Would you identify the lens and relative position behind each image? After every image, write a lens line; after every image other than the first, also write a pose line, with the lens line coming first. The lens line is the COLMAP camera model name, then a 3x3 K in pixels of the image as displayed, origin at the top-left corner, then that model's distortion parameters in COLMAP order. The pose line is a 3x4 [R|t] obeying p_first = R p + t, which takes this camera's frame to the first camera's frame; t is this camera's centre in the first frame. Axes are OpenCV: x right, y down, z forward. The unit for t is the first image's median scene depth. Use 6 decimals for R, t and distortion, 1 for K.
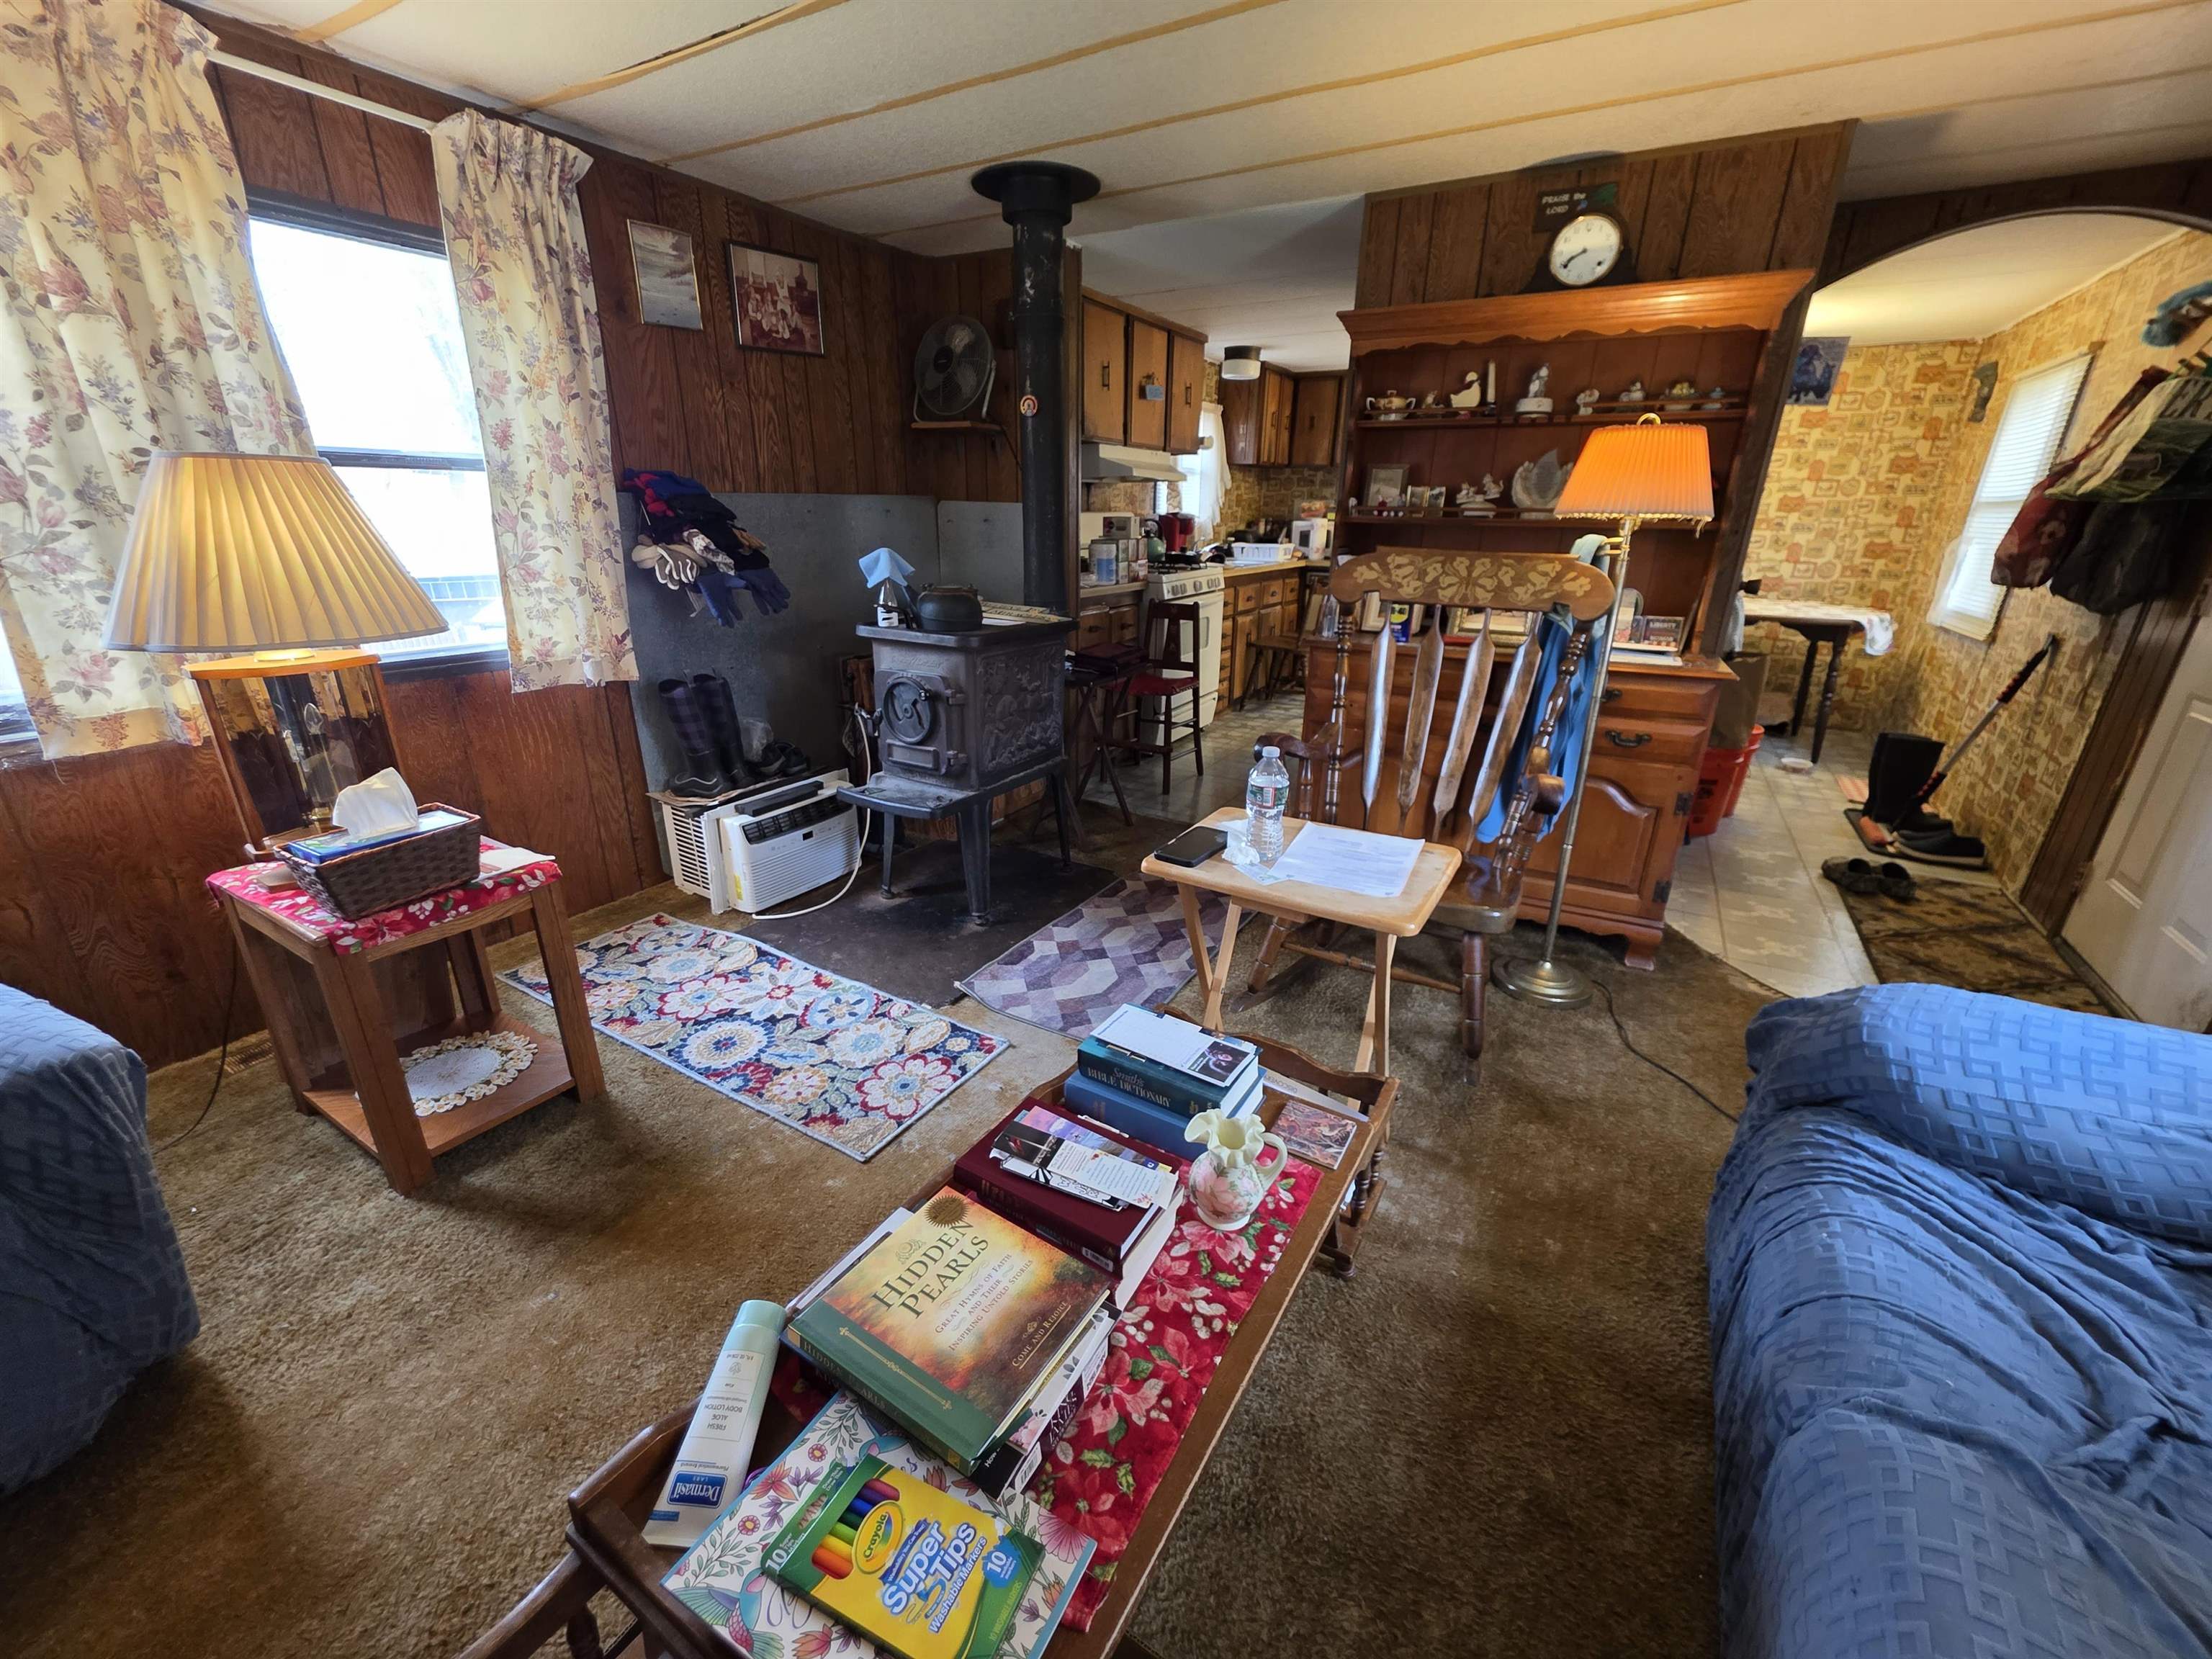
lens RADIAL K [[881.2, 0, 1099.2], [0, 881.2, 834.0], [0, 0, 1]] dist [0.003263, 0.000176]
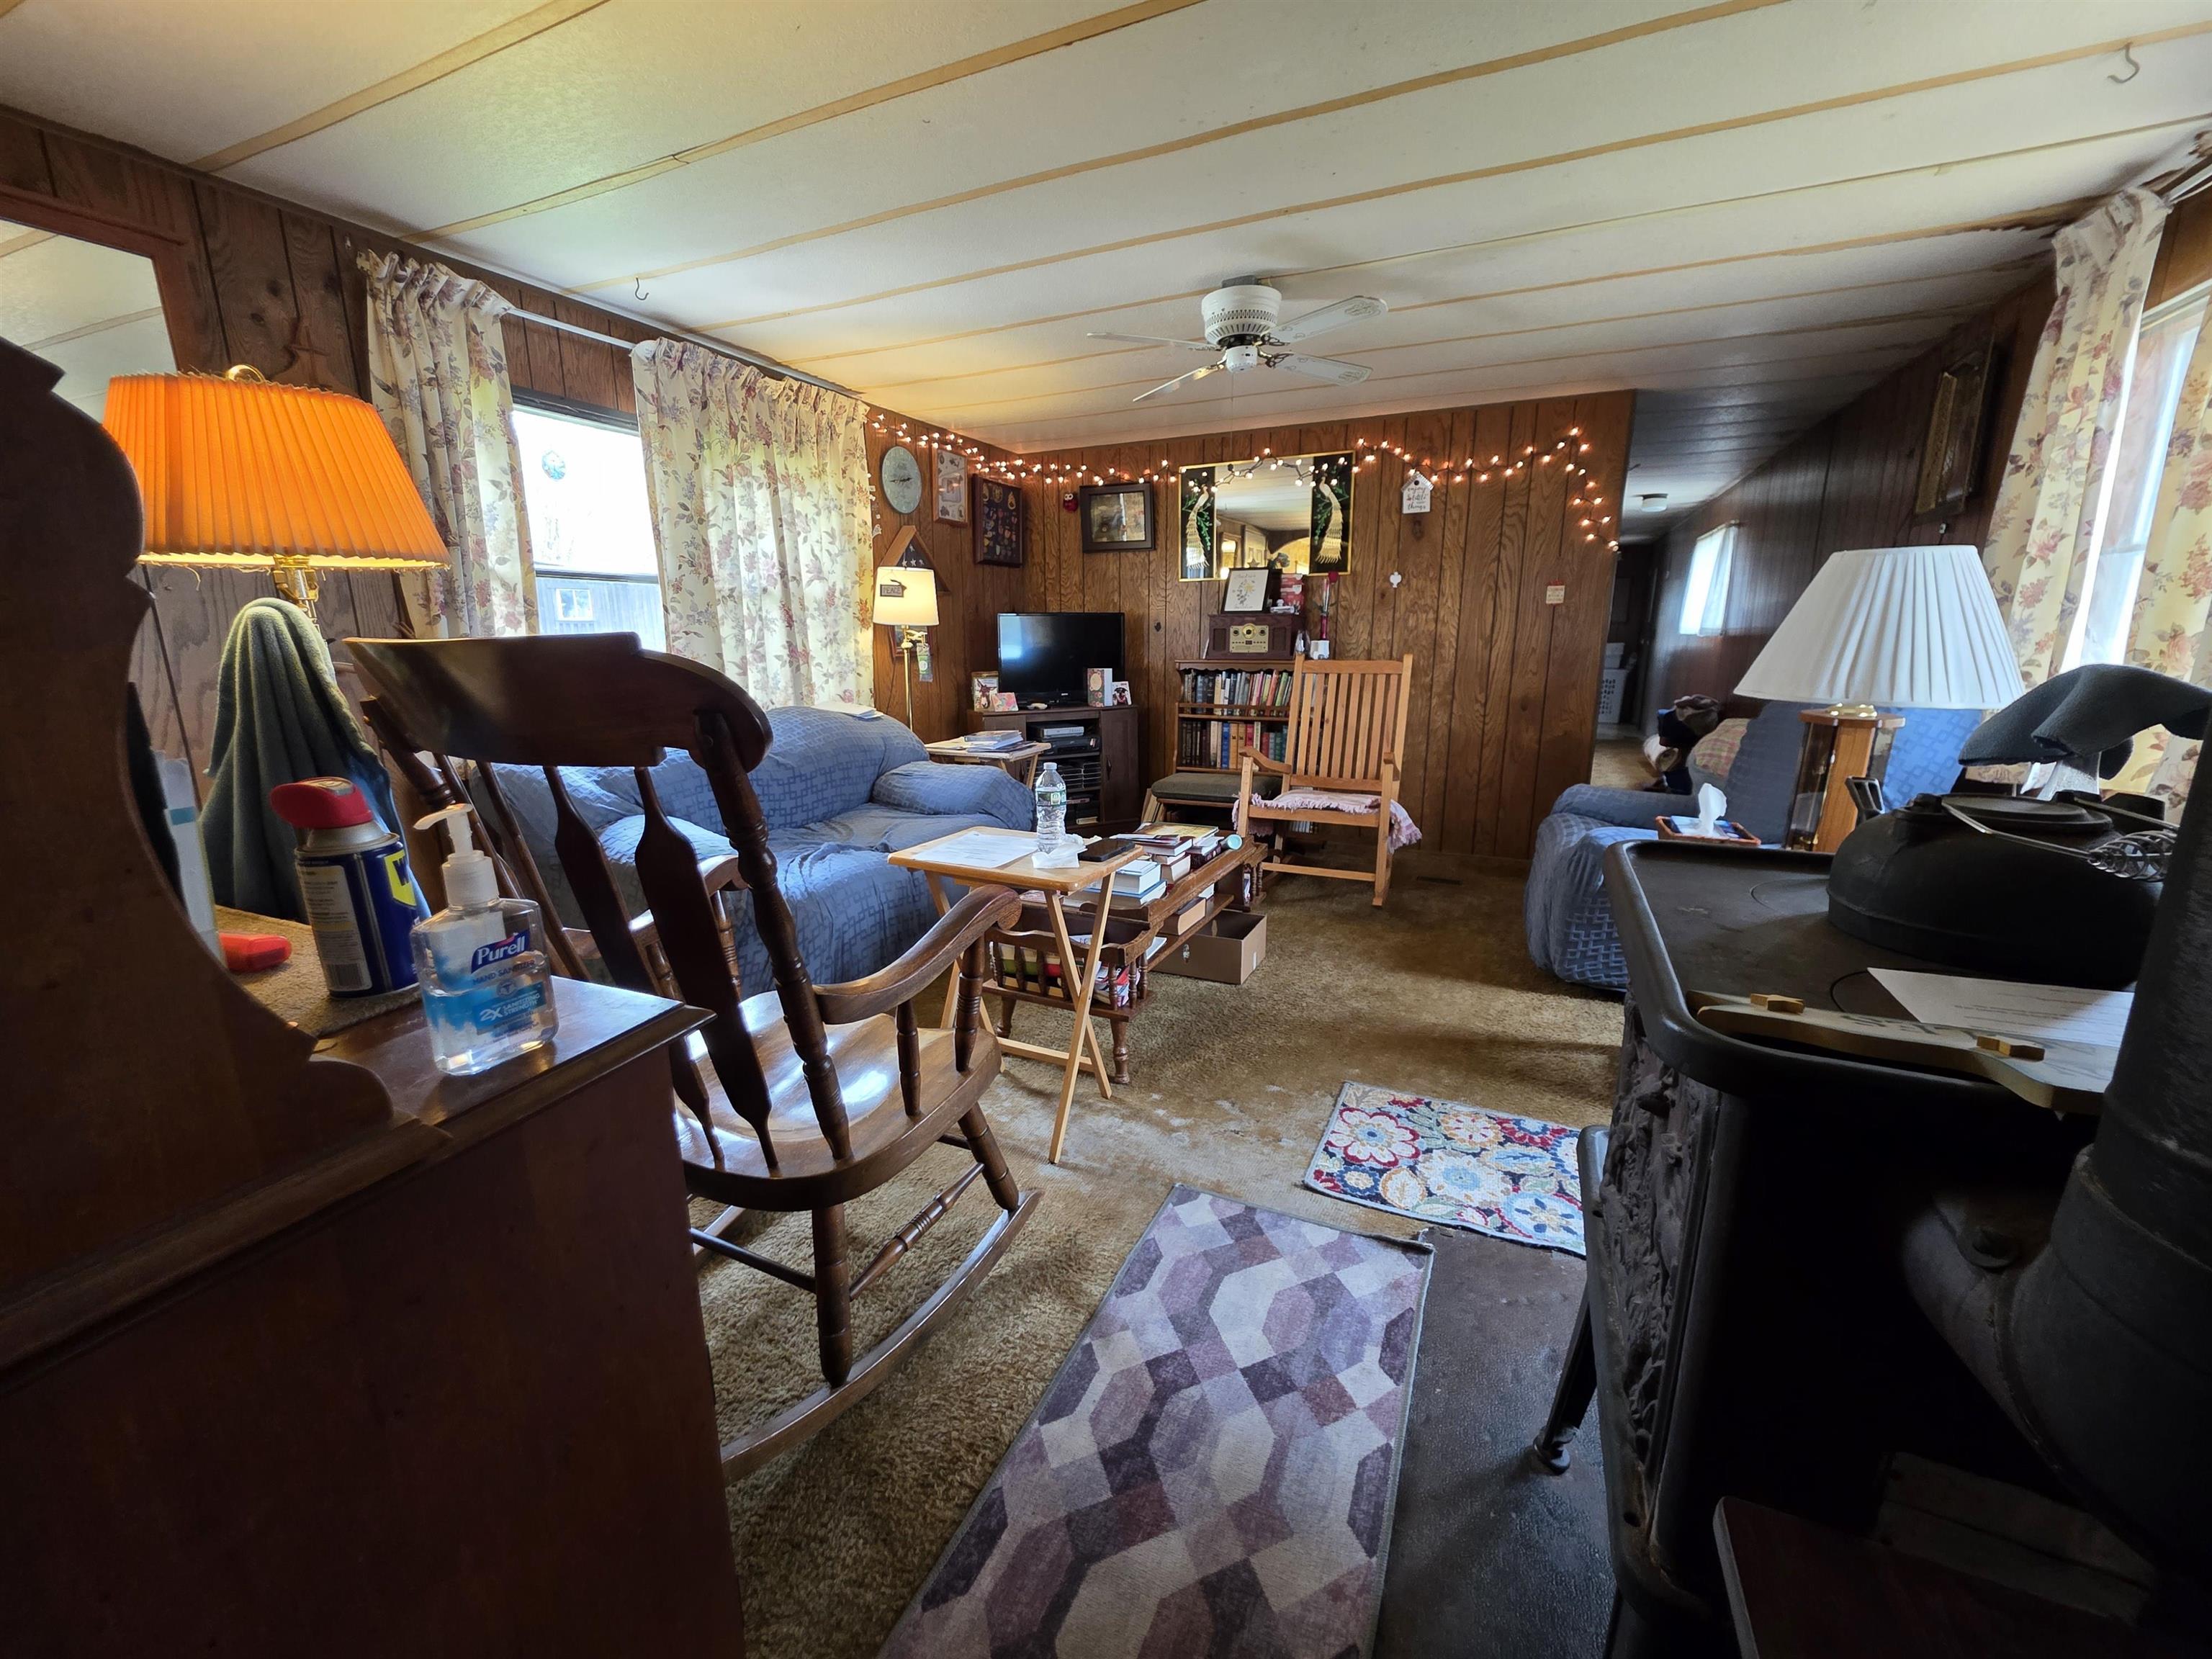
lens RADIAL K [[881.2, 0, 1106.7], [0, 881.2, 831.4], [0, 0, 1]] dist [0.003263, 0.000176]
pose [[-0.994653, 0.010259, -0.102760, 0.156480], [-0.048312, 0.833224, 0.550821, -0.464759], [0.091273, 0.552841, -0.828273, 1.358202]]
